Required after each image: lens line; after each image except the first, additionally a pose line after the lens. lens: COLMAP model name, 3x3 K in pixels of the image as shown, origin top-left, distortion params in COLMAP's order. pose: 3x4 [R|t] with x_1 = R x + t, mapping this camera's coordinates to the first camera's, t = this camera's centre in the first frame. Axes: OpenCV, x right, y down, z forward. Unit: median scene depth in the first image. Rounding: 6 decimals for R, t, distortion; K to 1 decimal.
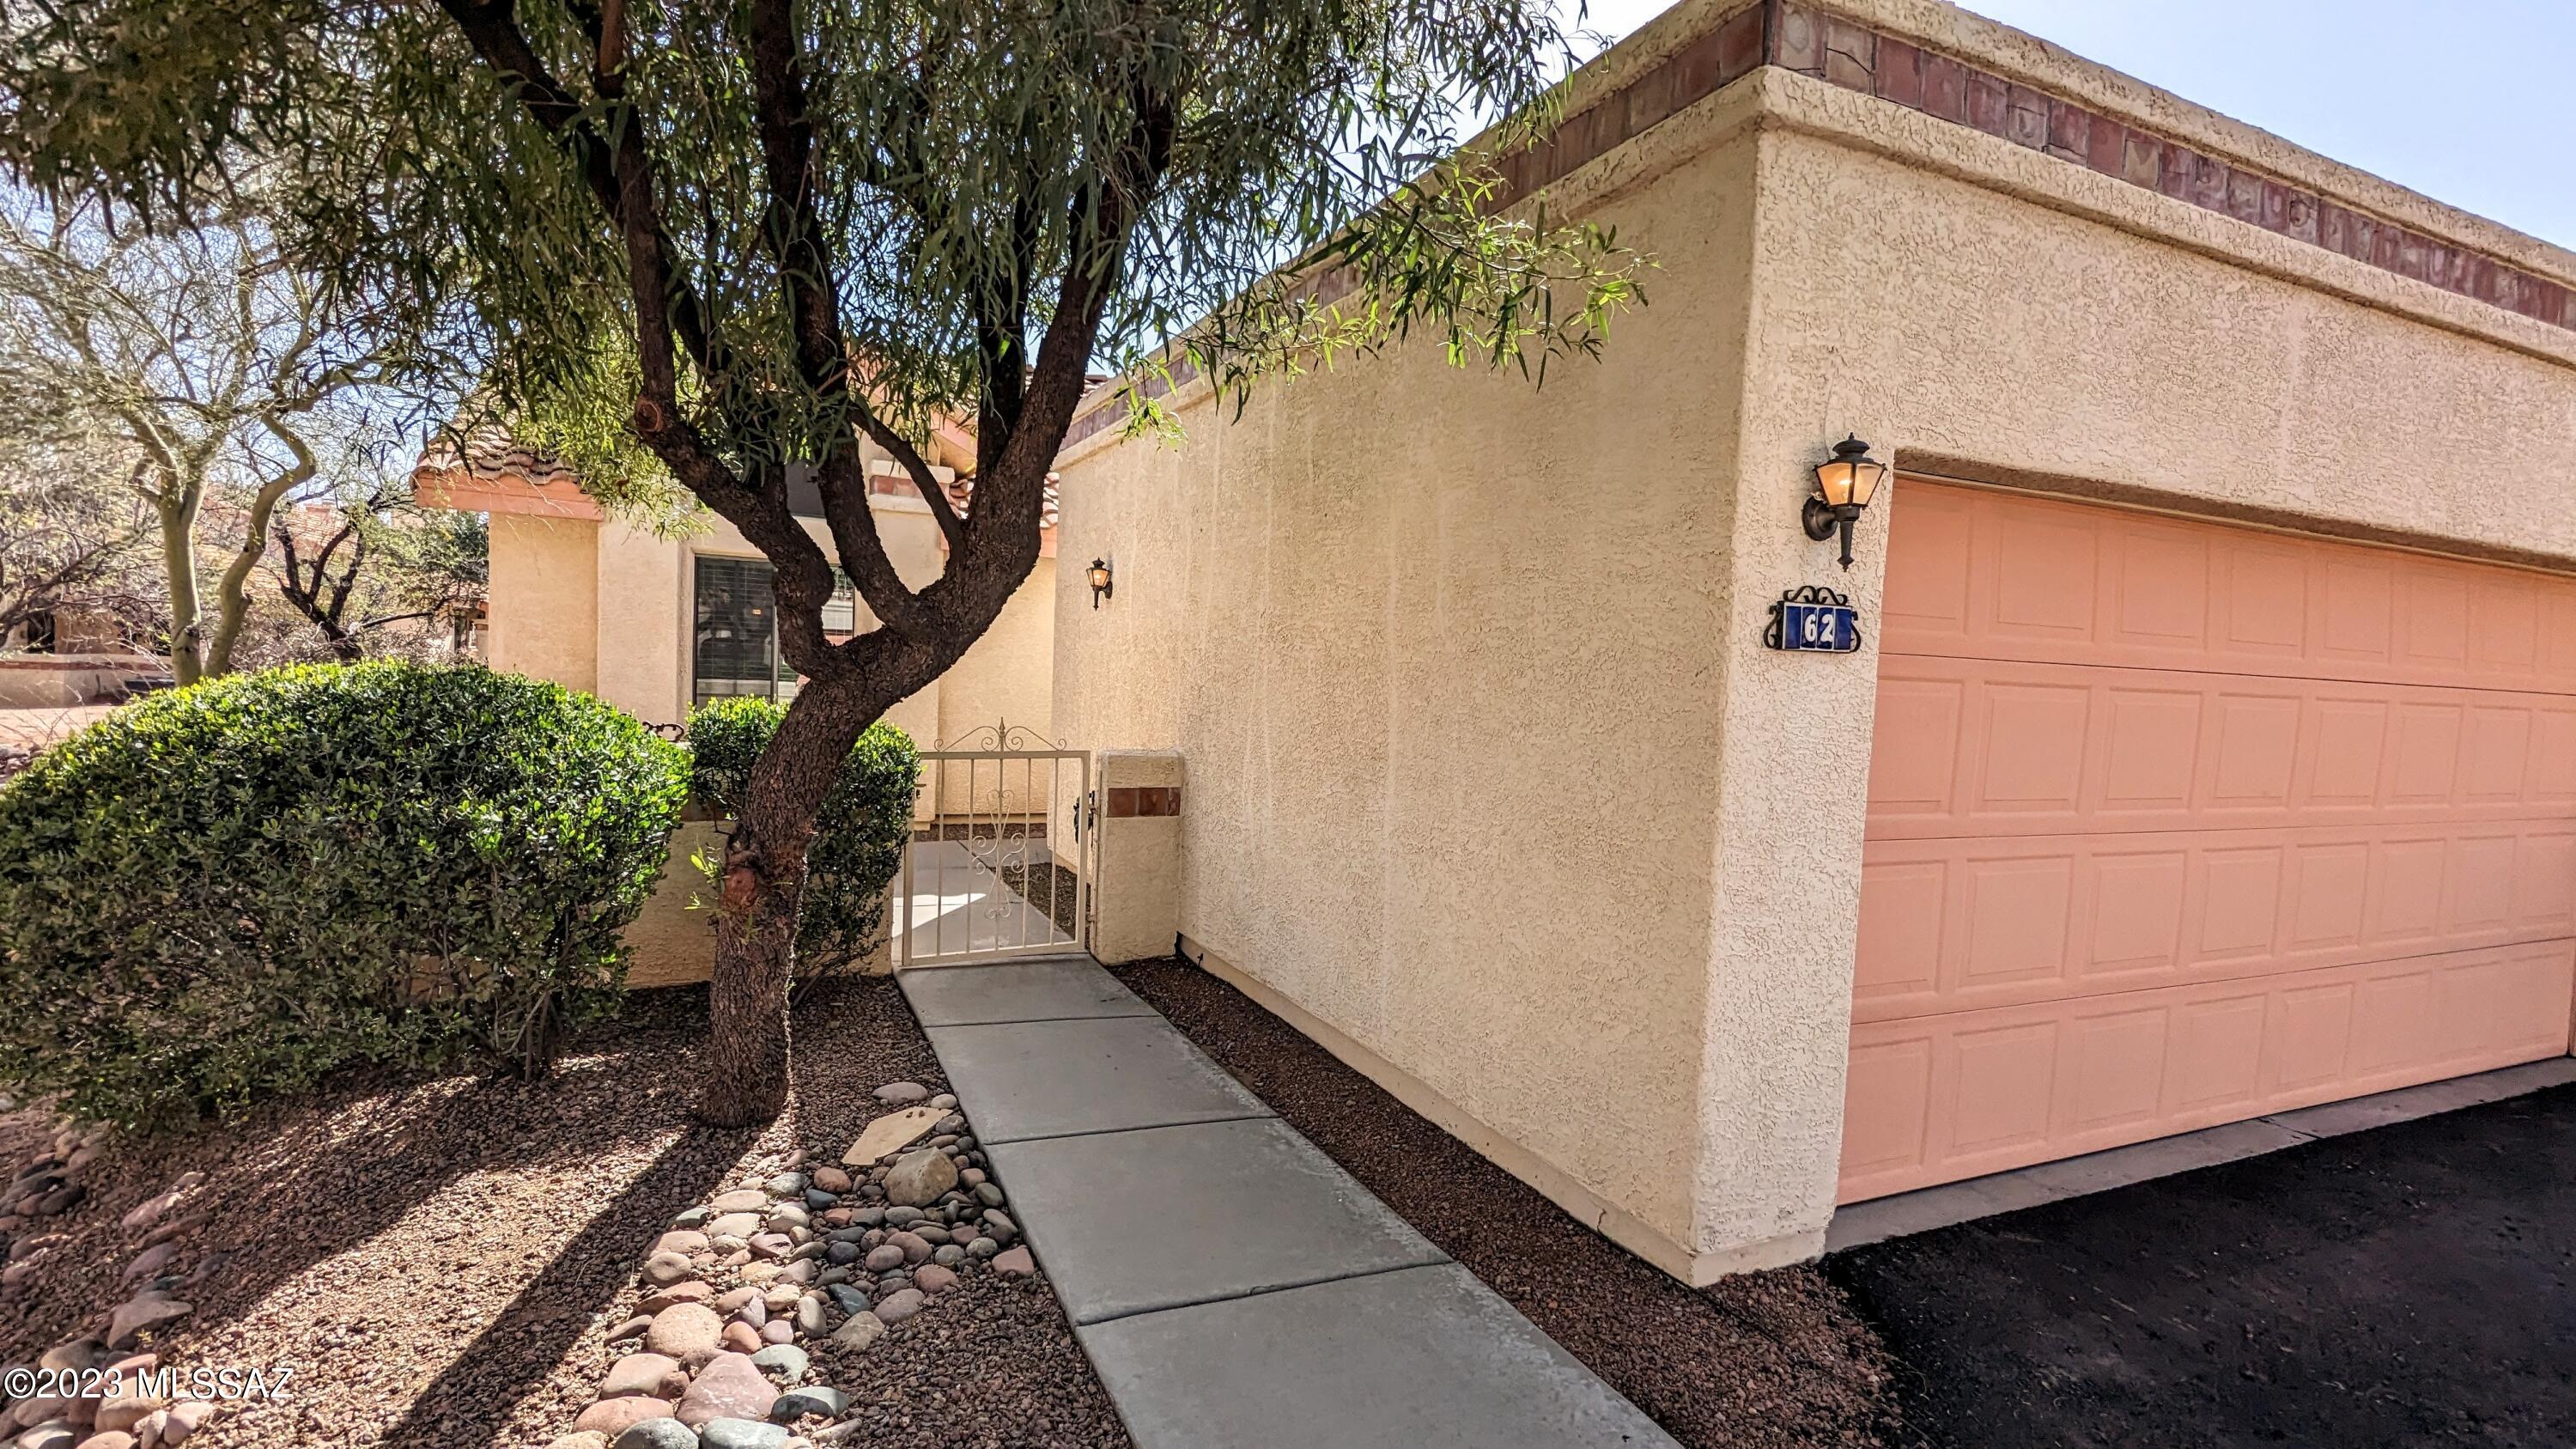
lens RADIAL K [[1214.3, 0, 1278.7], [0, 1214.3, 727.2], [0, 0, 1]] dist [-0.002876, 0.001865]
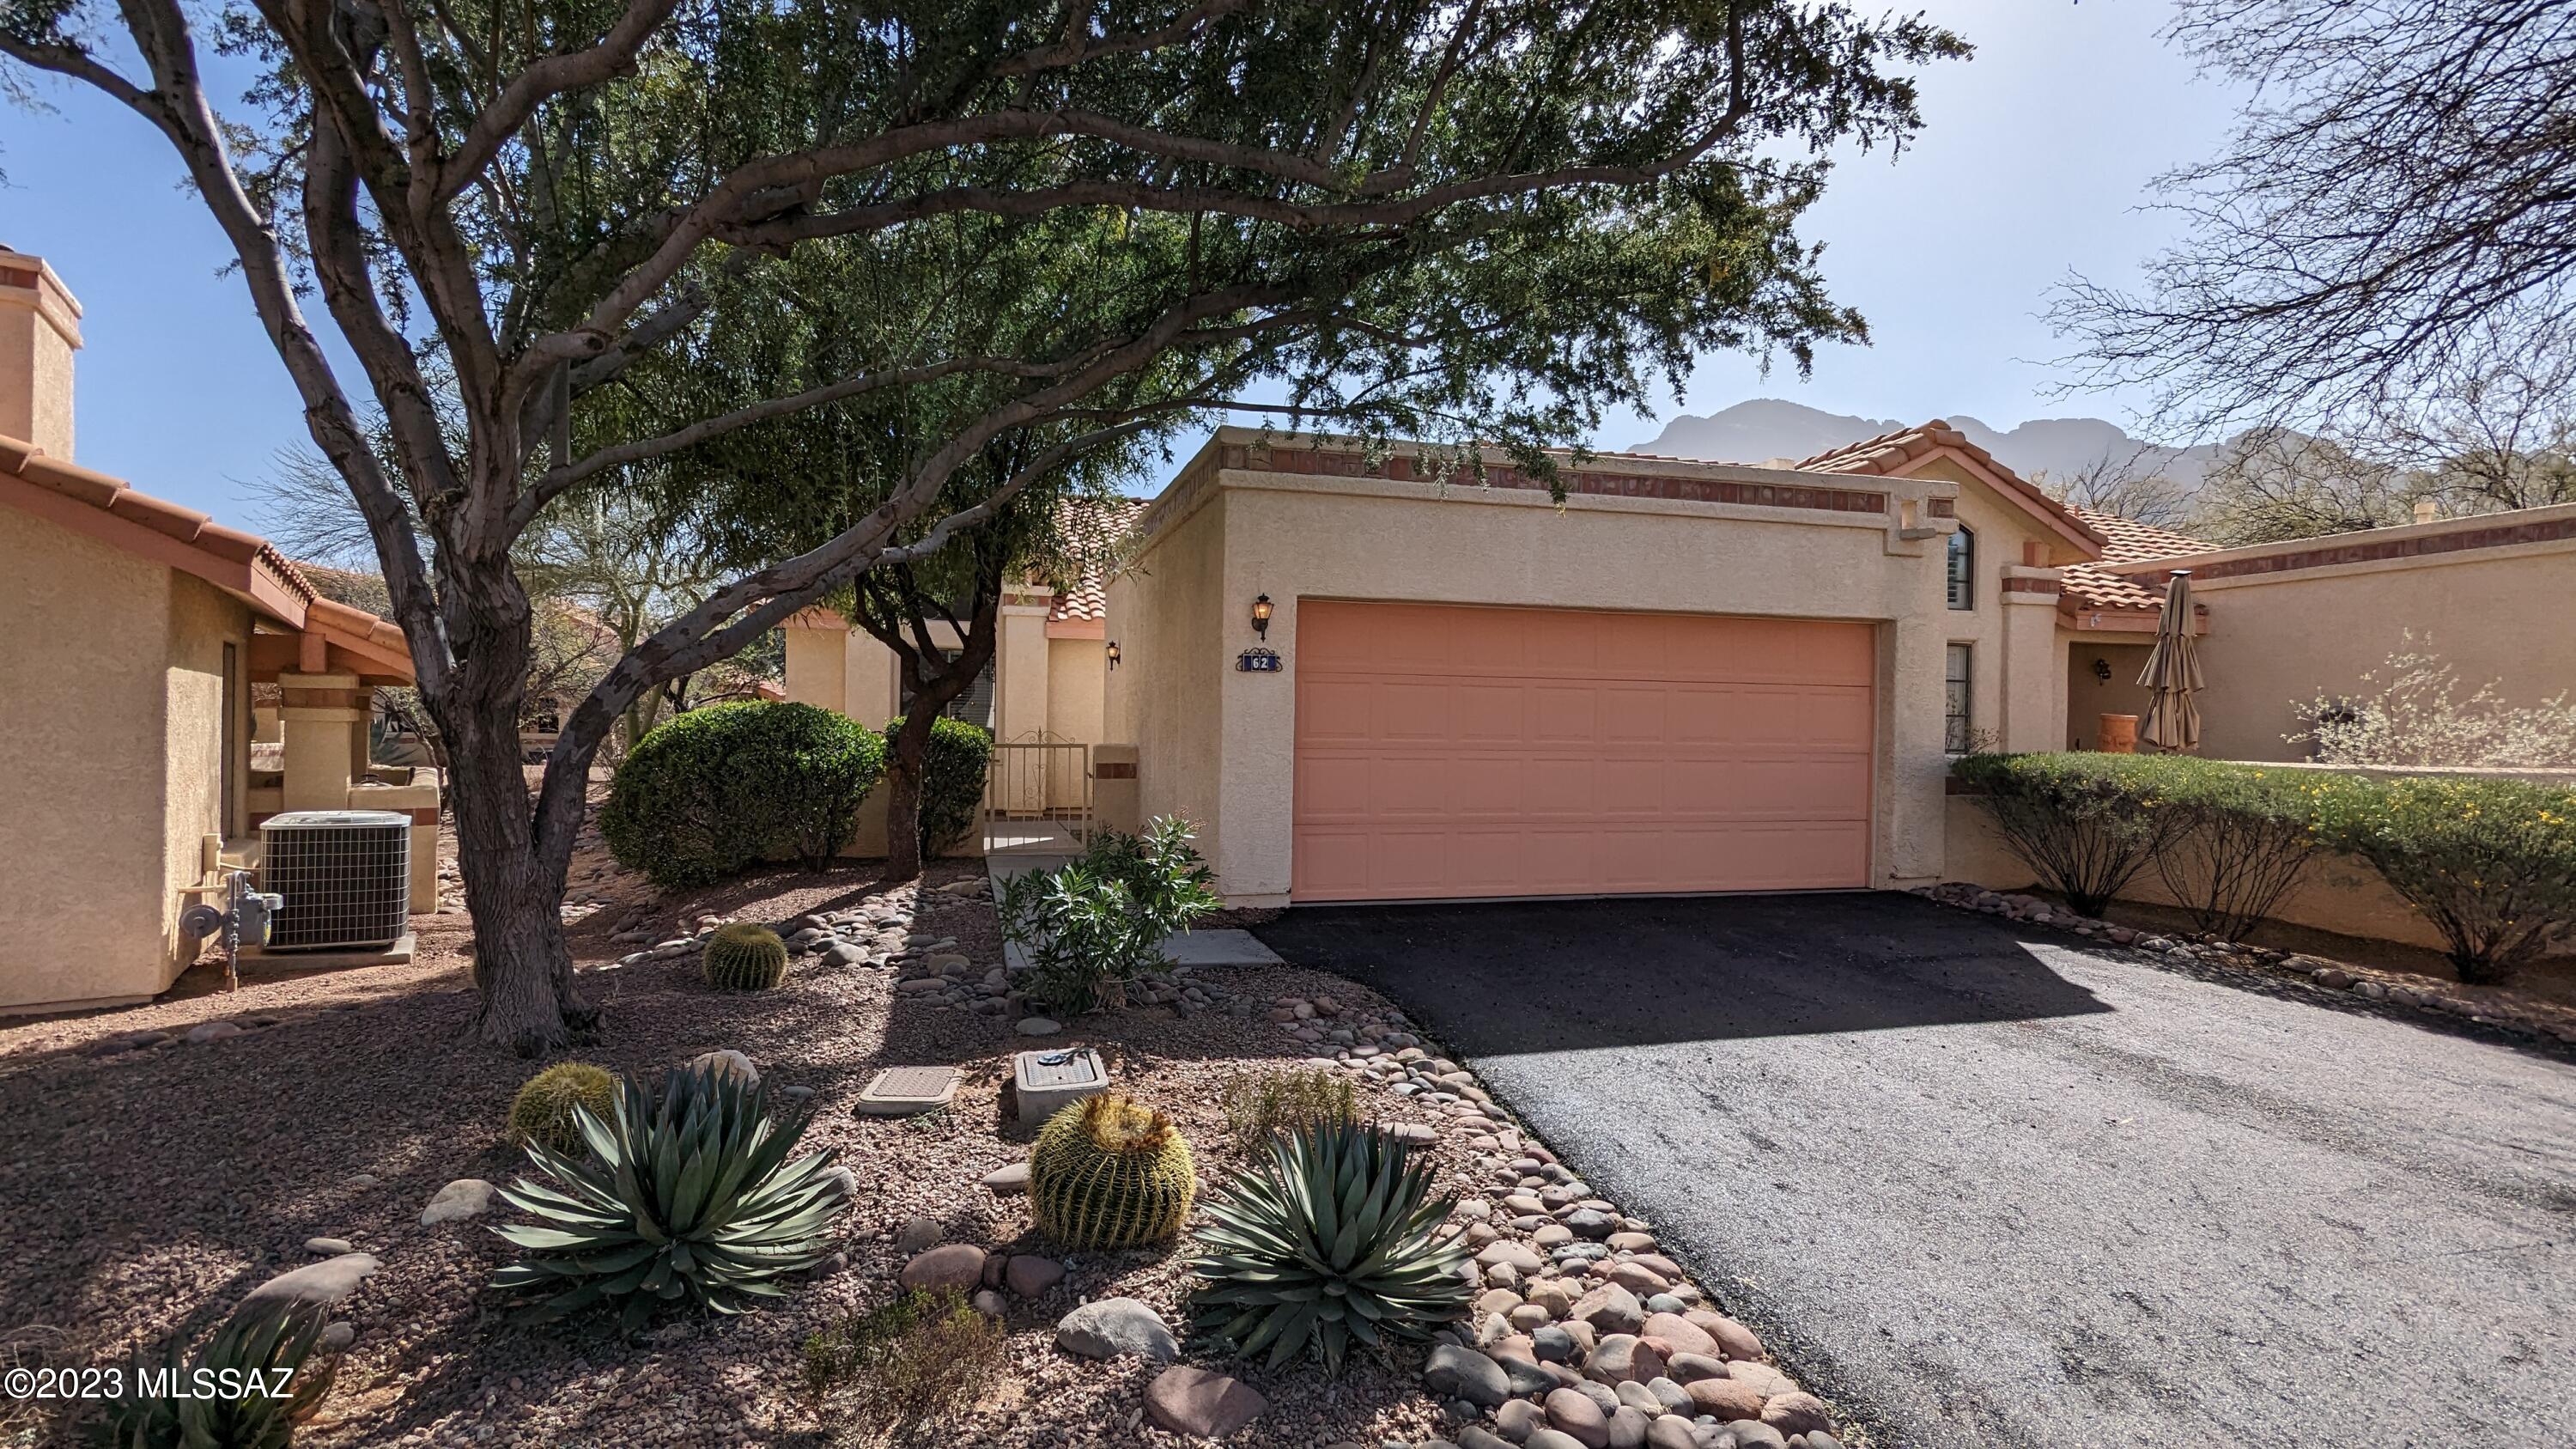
lens RADIAL K [[1214.3, 0, 1292.7], [0, 1214.3, 727.1], [0, 0, 1]] dist [-0.002876, 0.001865]
pose [[0.986857, -0.028853, -0.159000, 0.740135], [0.020172, 0.998230, -0.055944, 0.169083], [0.160333, 0.052001, 0.985692, -1.308109]]
